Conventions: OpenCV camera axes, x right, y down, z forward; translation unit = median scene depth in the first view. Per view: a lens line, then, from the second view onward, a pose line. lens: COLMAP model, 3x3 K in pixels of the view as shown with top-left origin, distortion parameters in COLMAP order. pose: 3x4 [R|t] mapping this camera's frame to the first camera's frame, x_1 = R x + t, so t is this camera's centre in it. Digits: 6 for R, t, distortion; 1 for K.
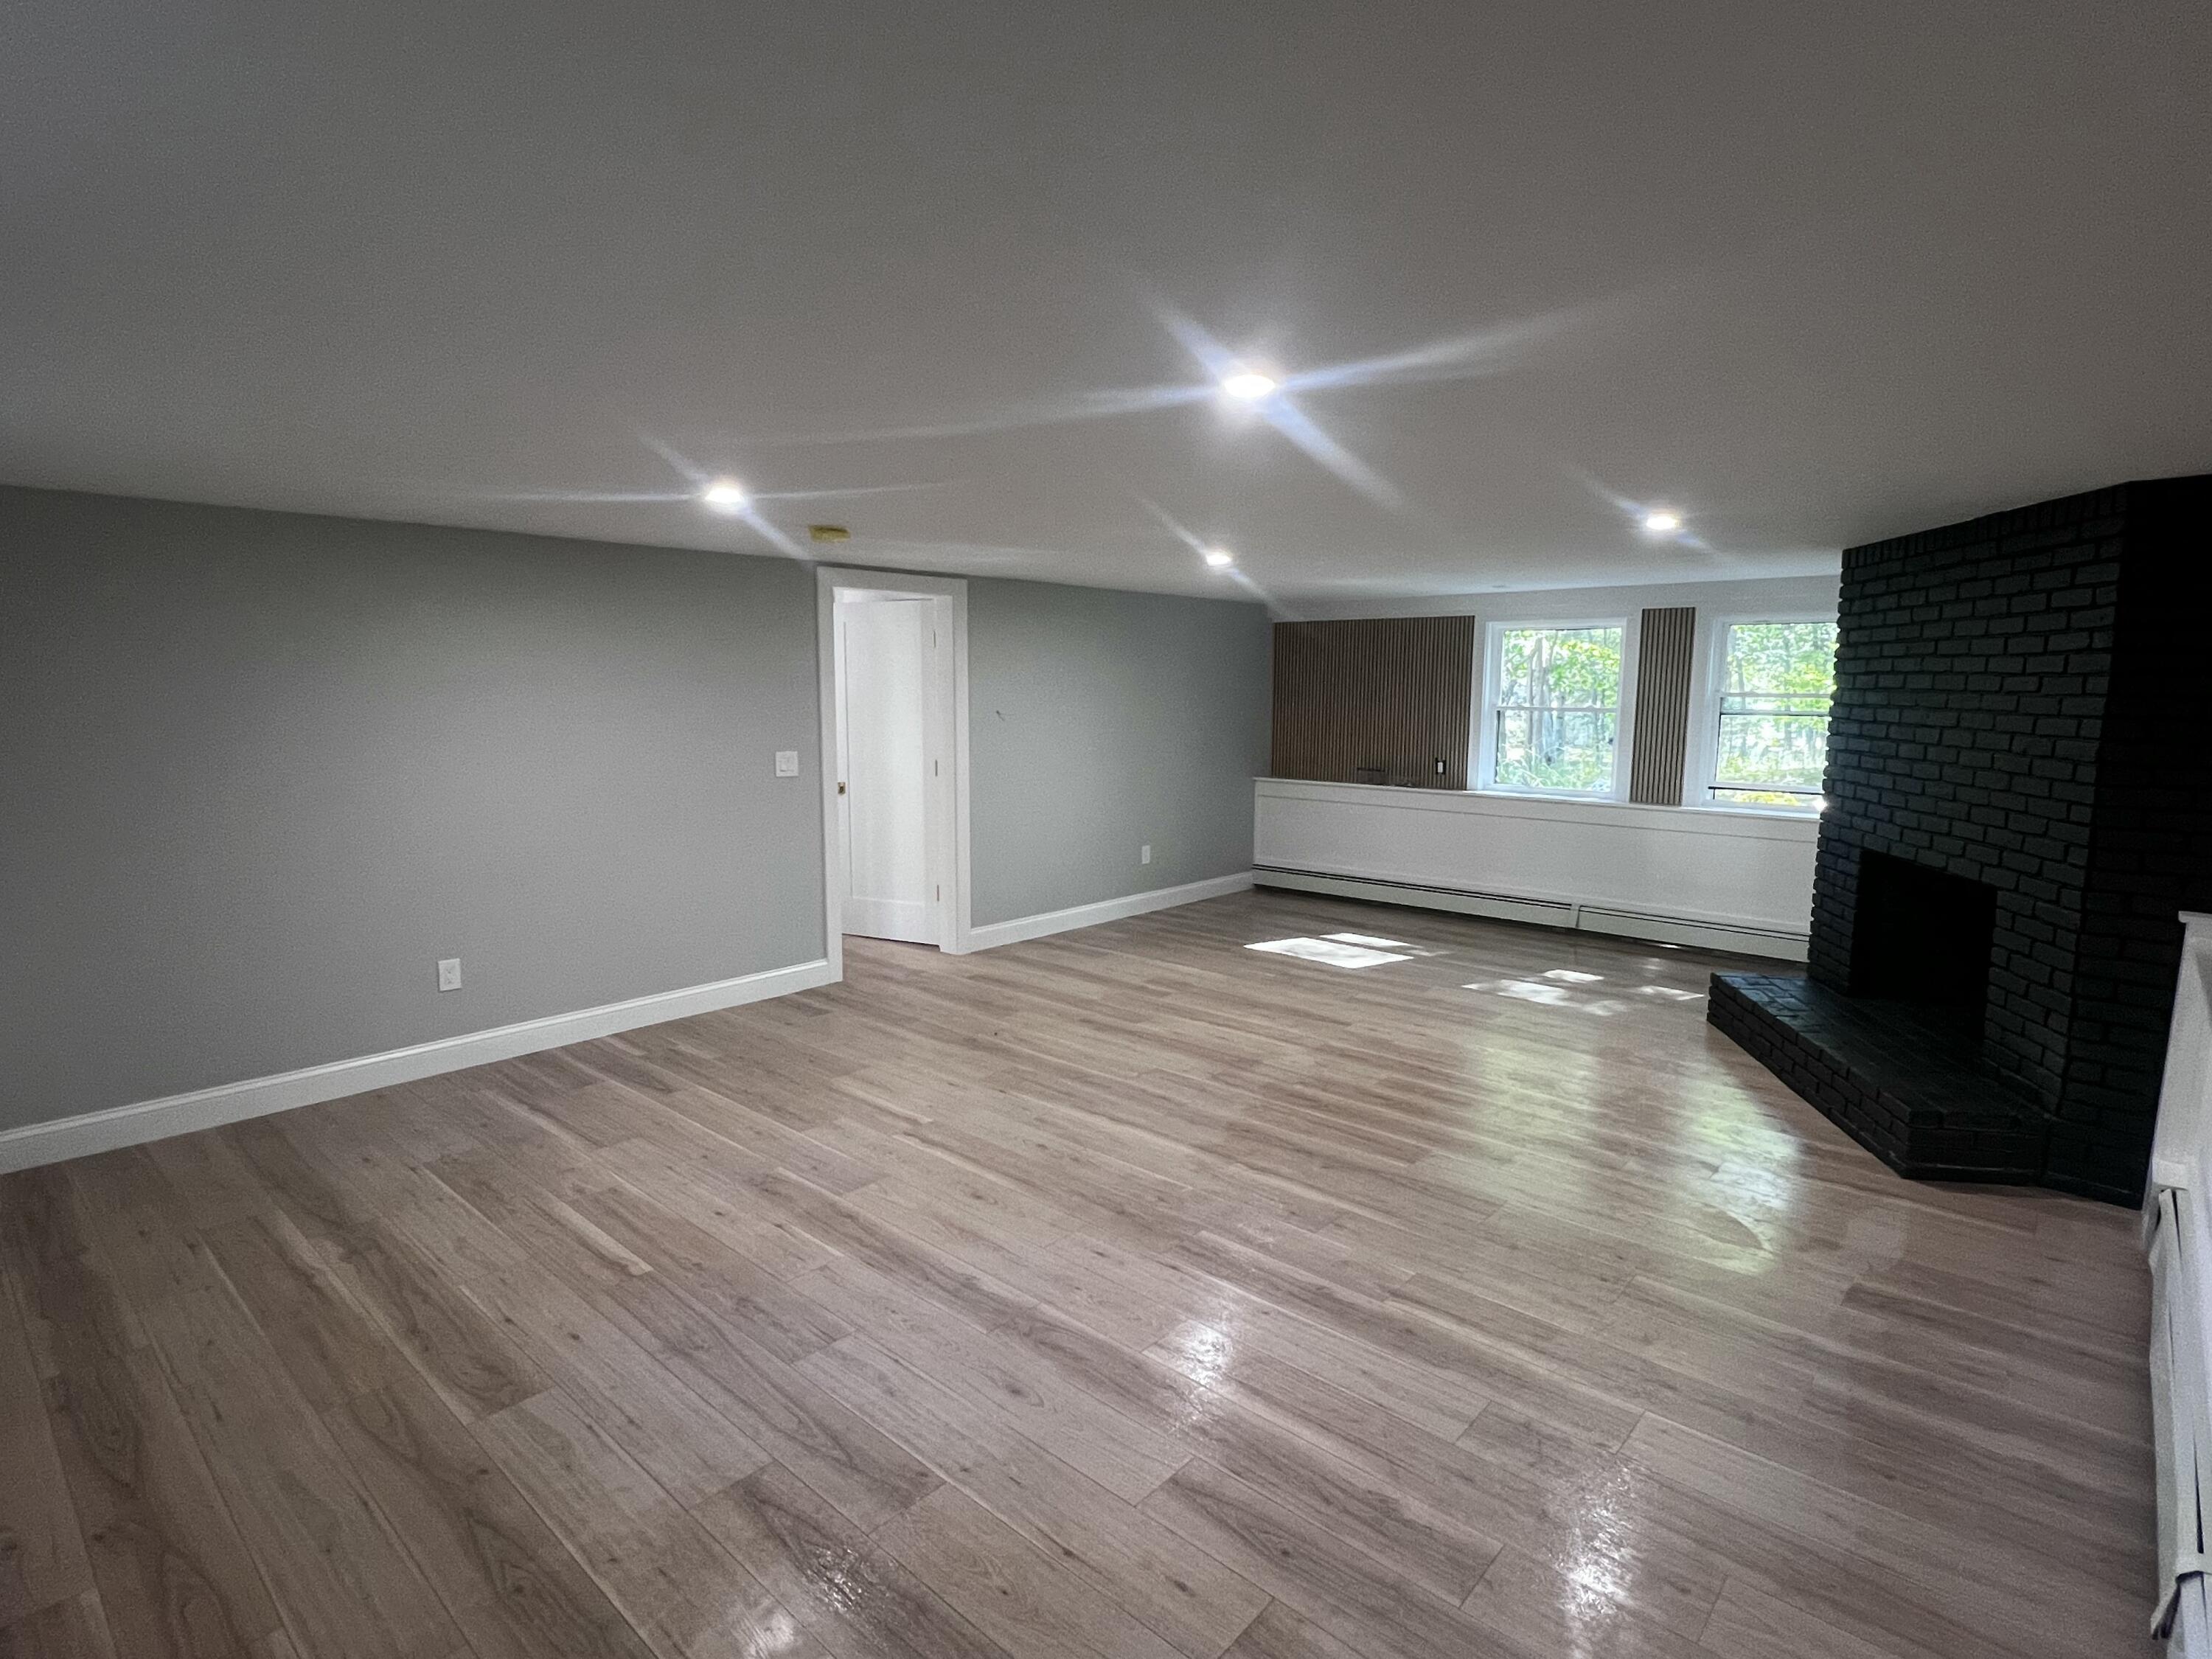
lens RADIAL K [[1134.4, 0, 1099.8], [0, 1134.4, 829.8], [0, 0, 1]] dist [-0.000920, 0.000242]
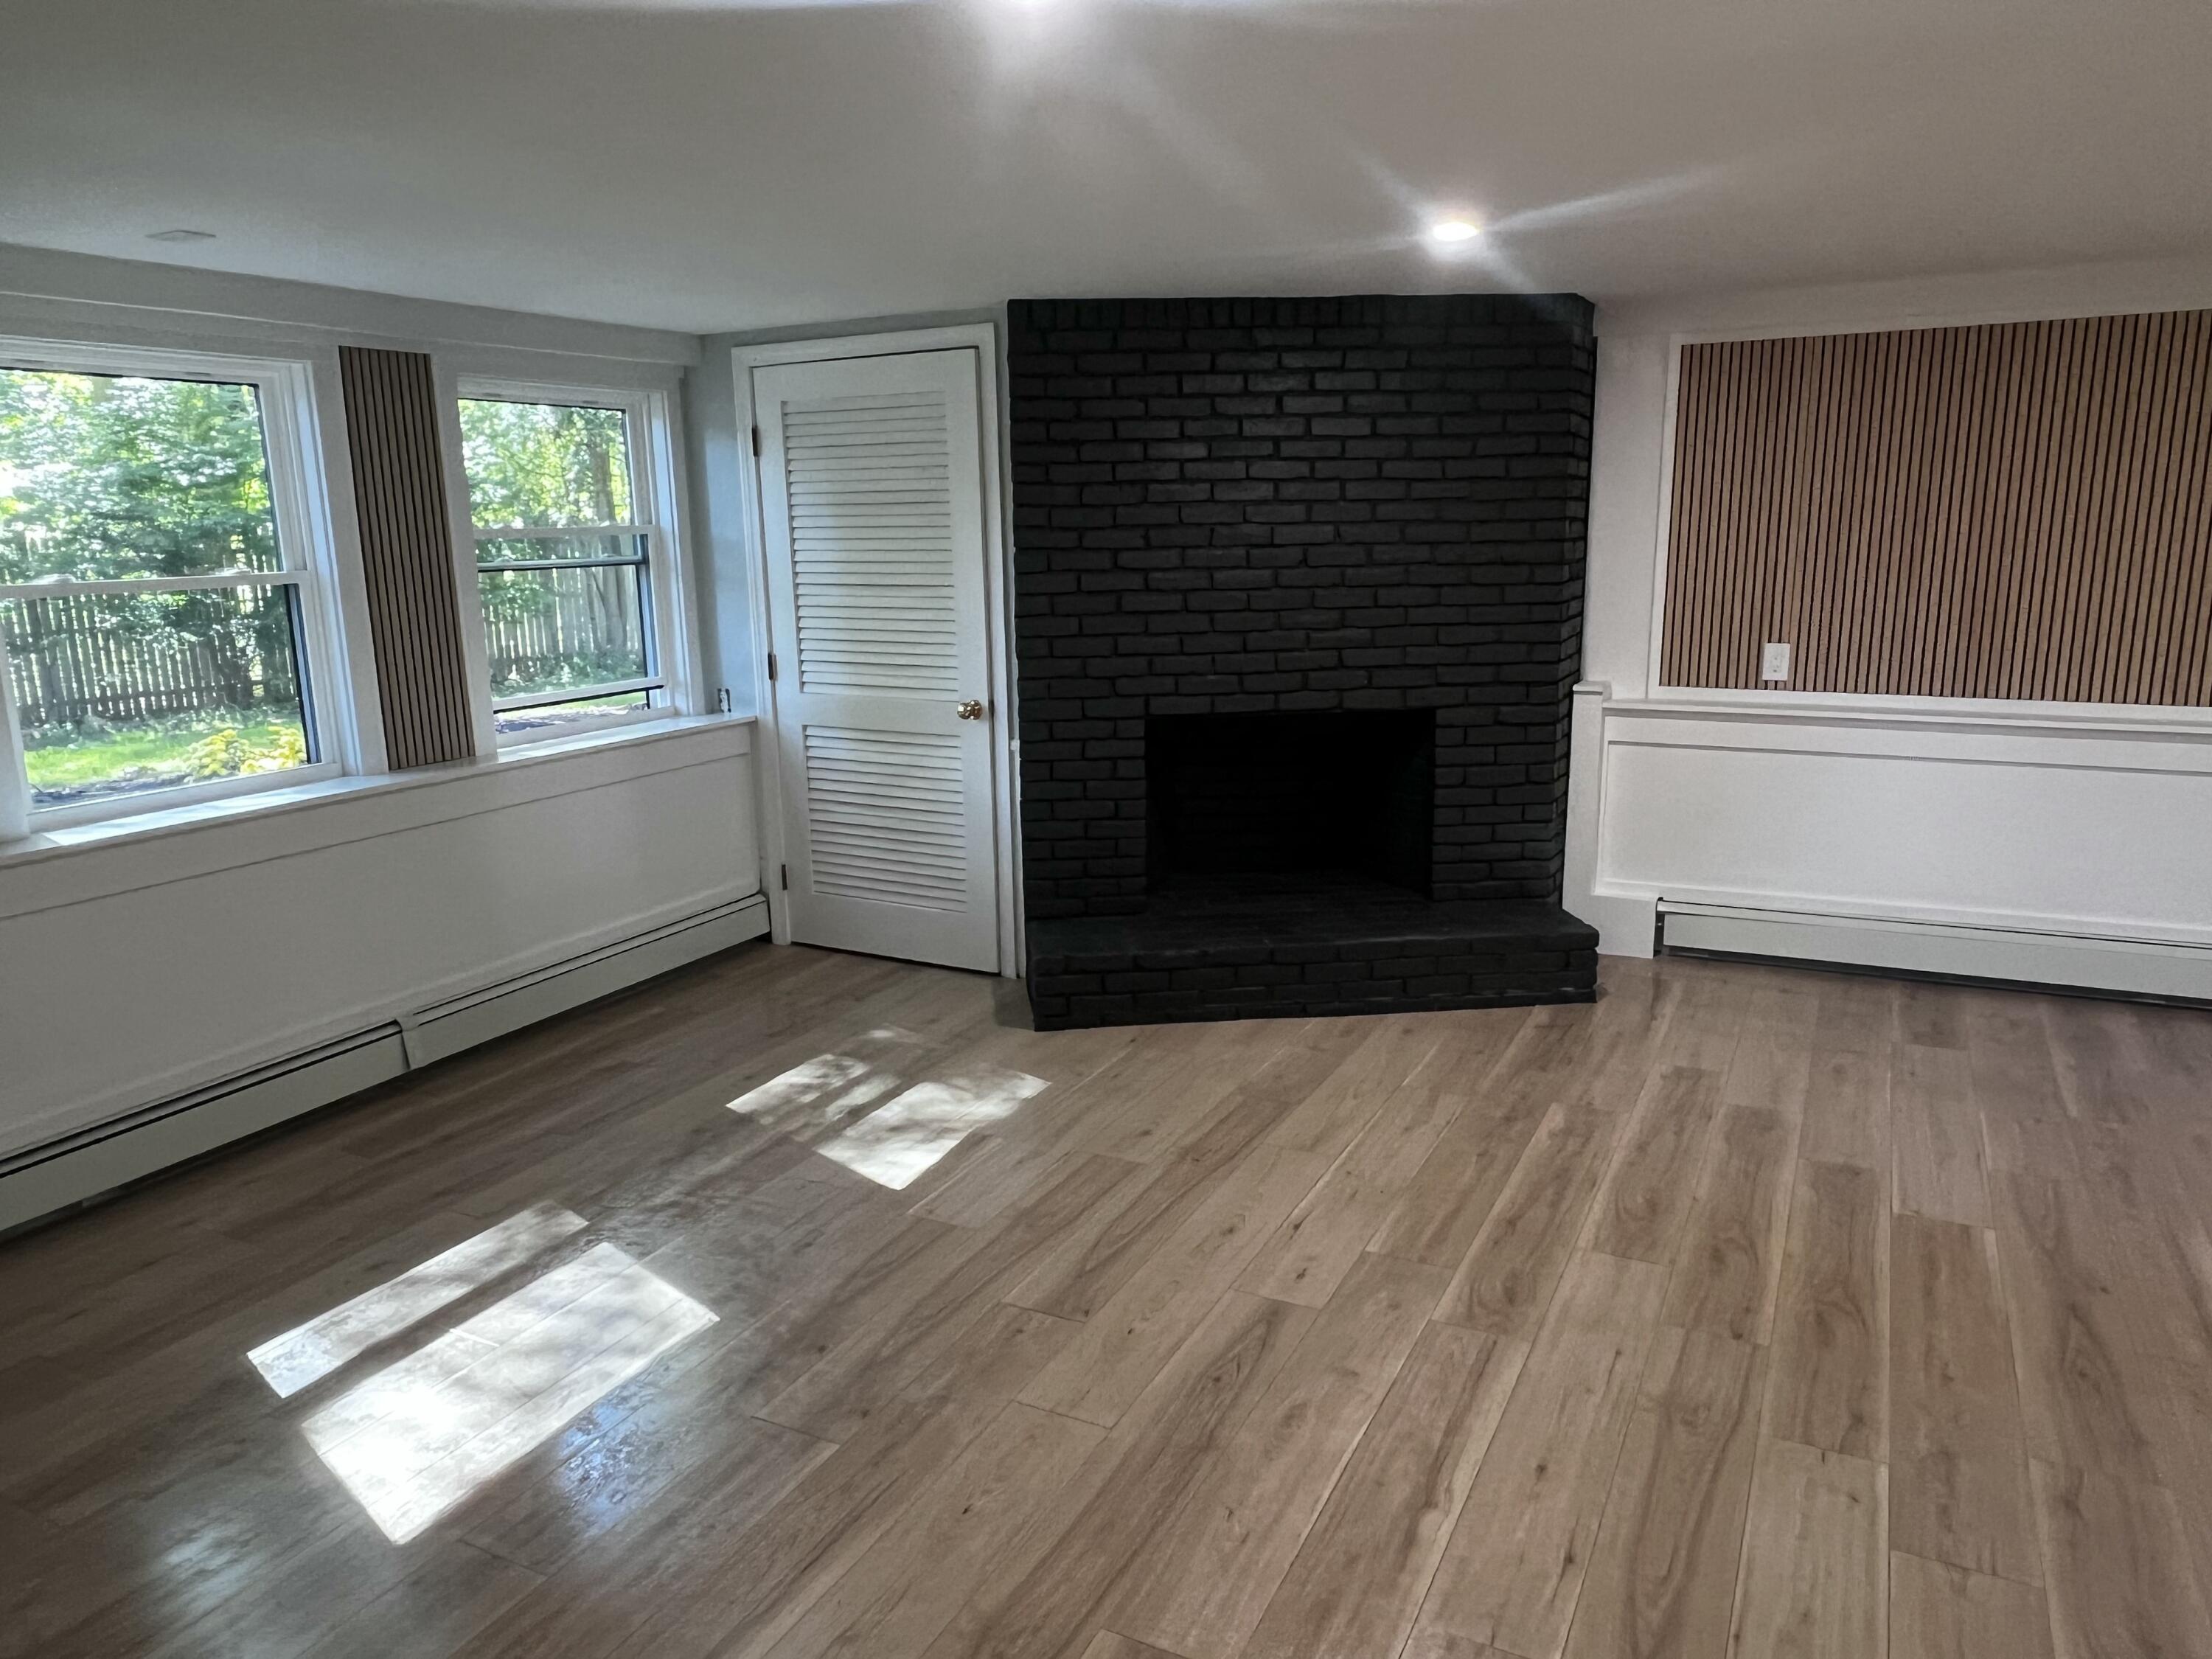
lens RADIAL K [[1508.9, 0, 1087.2], [0, 1508.9, 840.3], [0, 0, 1]] dist [0.003697, -0.002013]
pose [[-0.255581, -0.202725, 0.945294, -0.283372], [0.145608, 0.958543, 0.244935, -0.156036], [-0.955760, 0.200243, -0.215467, 1.256923]]
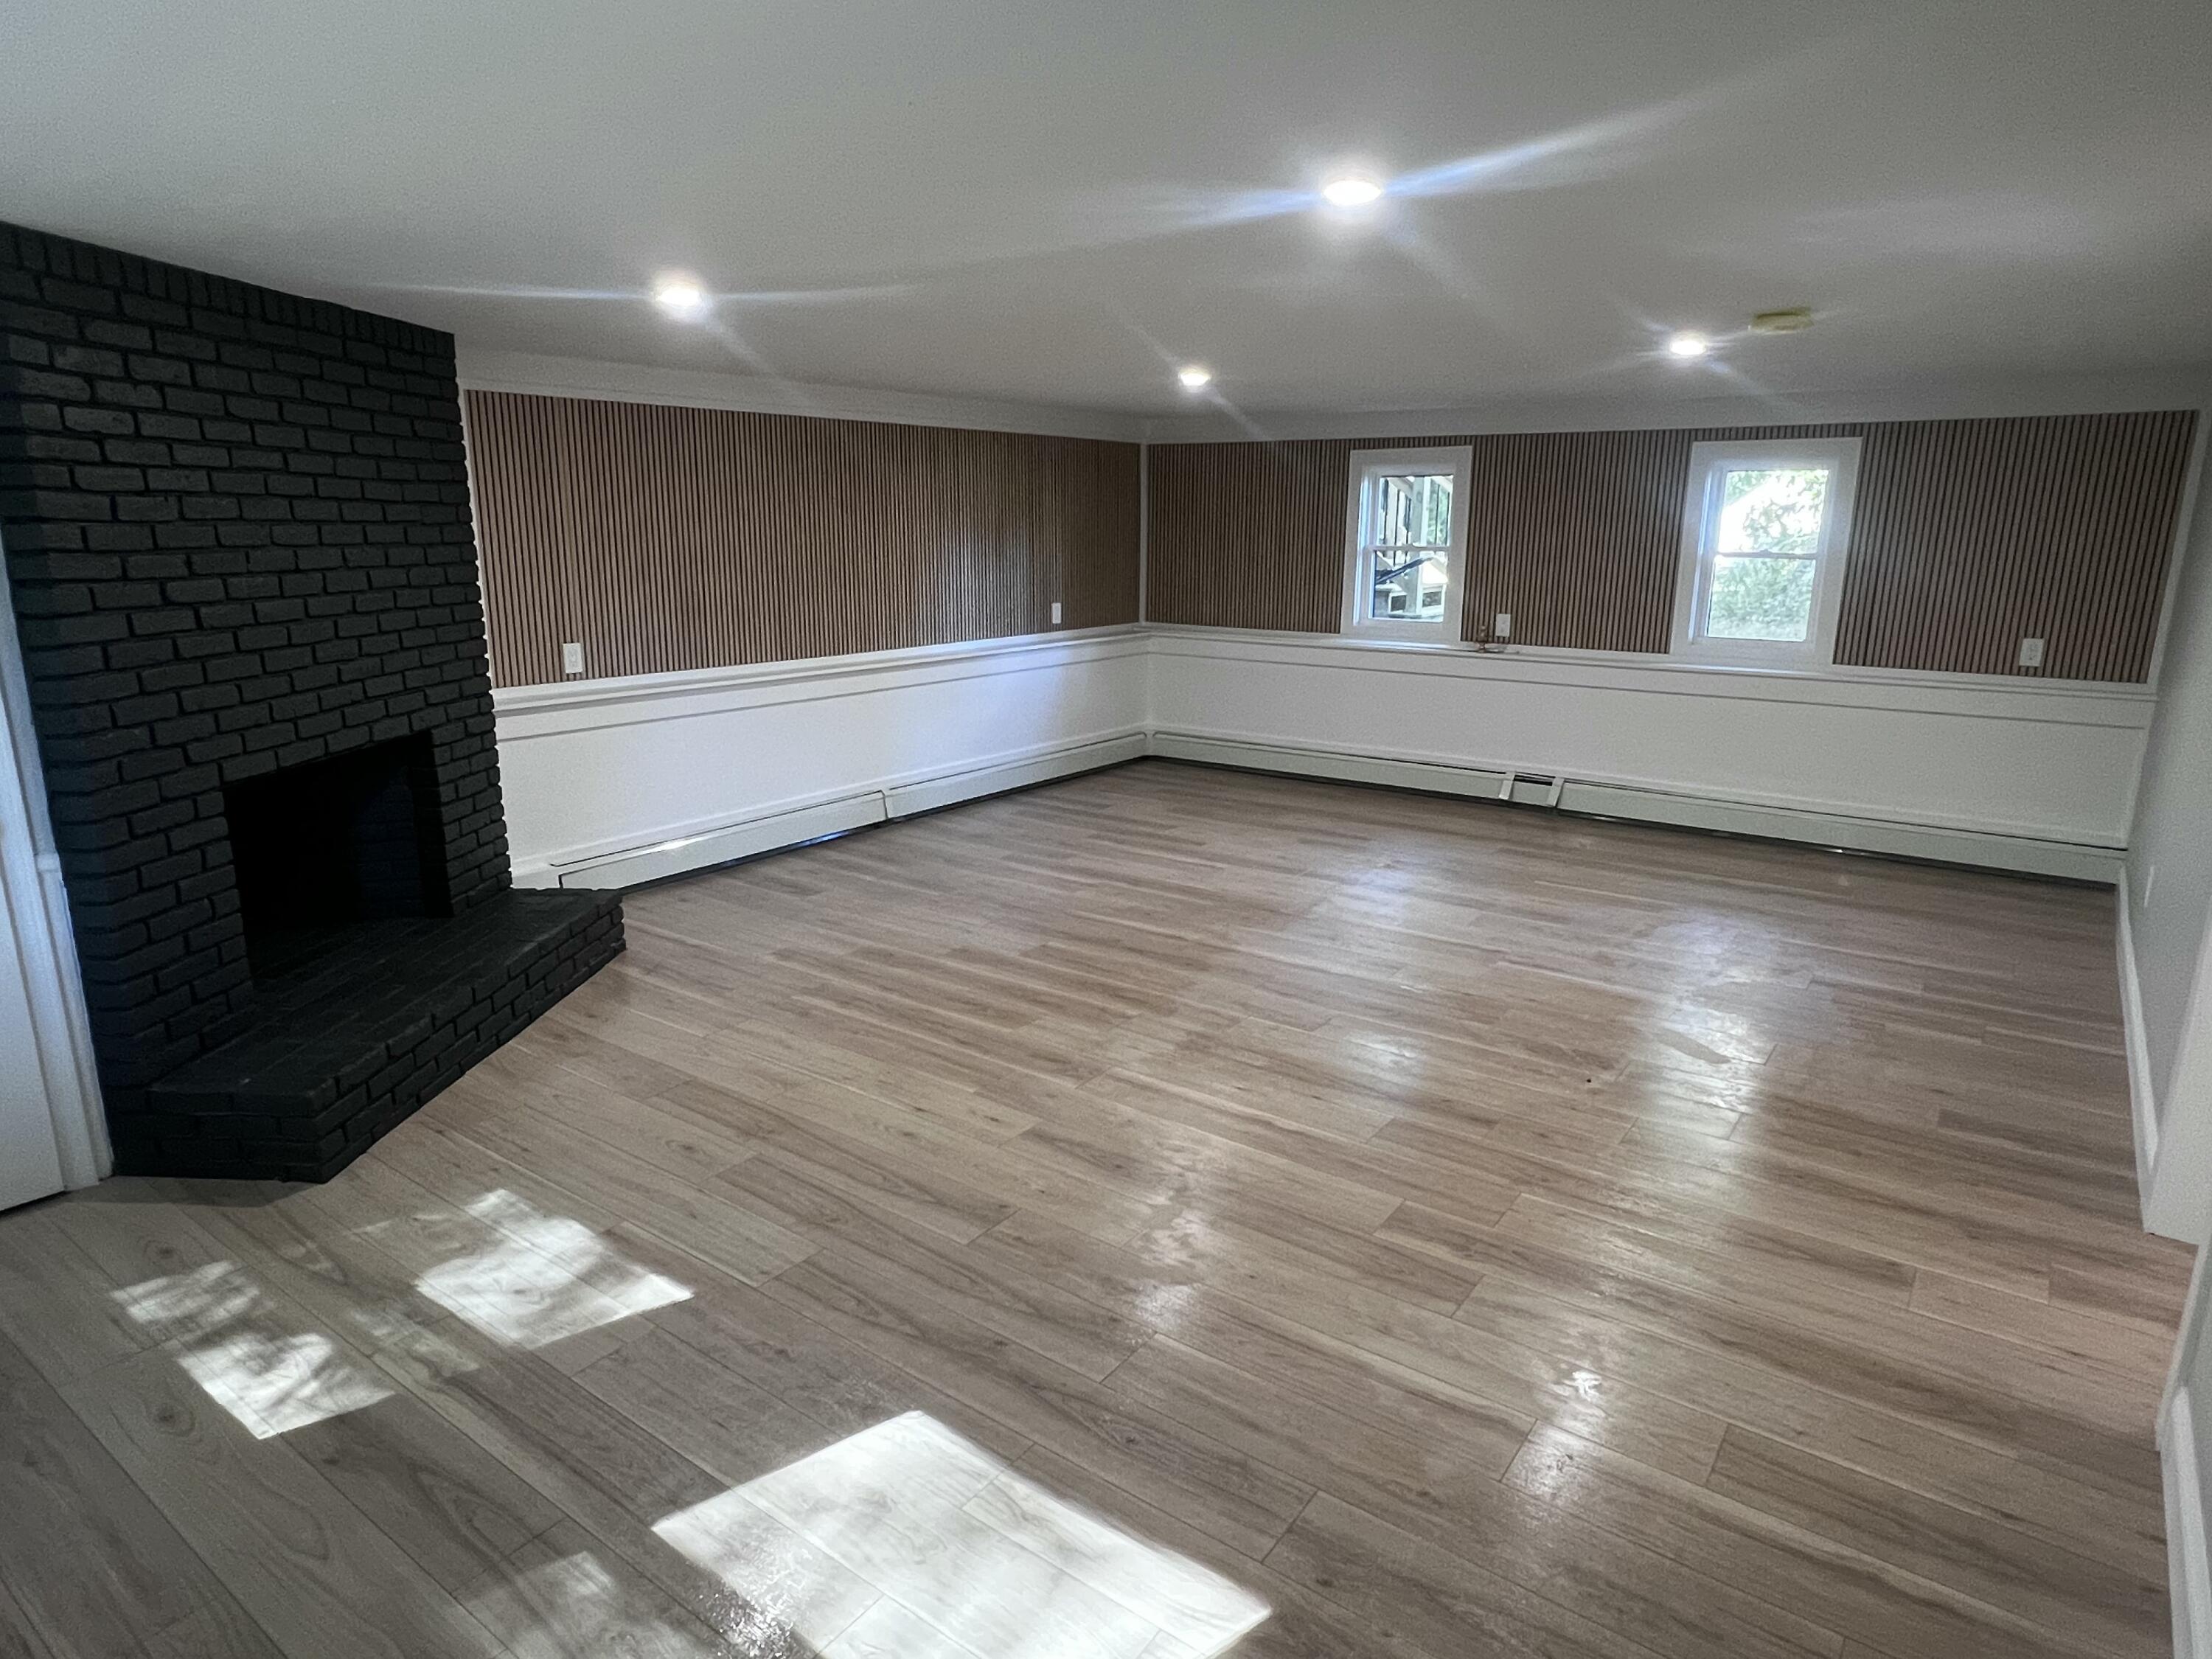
lens RADIAL K [[1283.1, 0, 1104.7], [0, 1283.1, 838.7], [0, 0, 1]] dist [0.001137, 0.000331]
pose [[-0.994413, 0.018400, -0.103947, 0.268044], [-0.020988, 0.930574, 0.365502, -0.218092], [0.103456, 0.365641, -0.924988, 1.678839]]
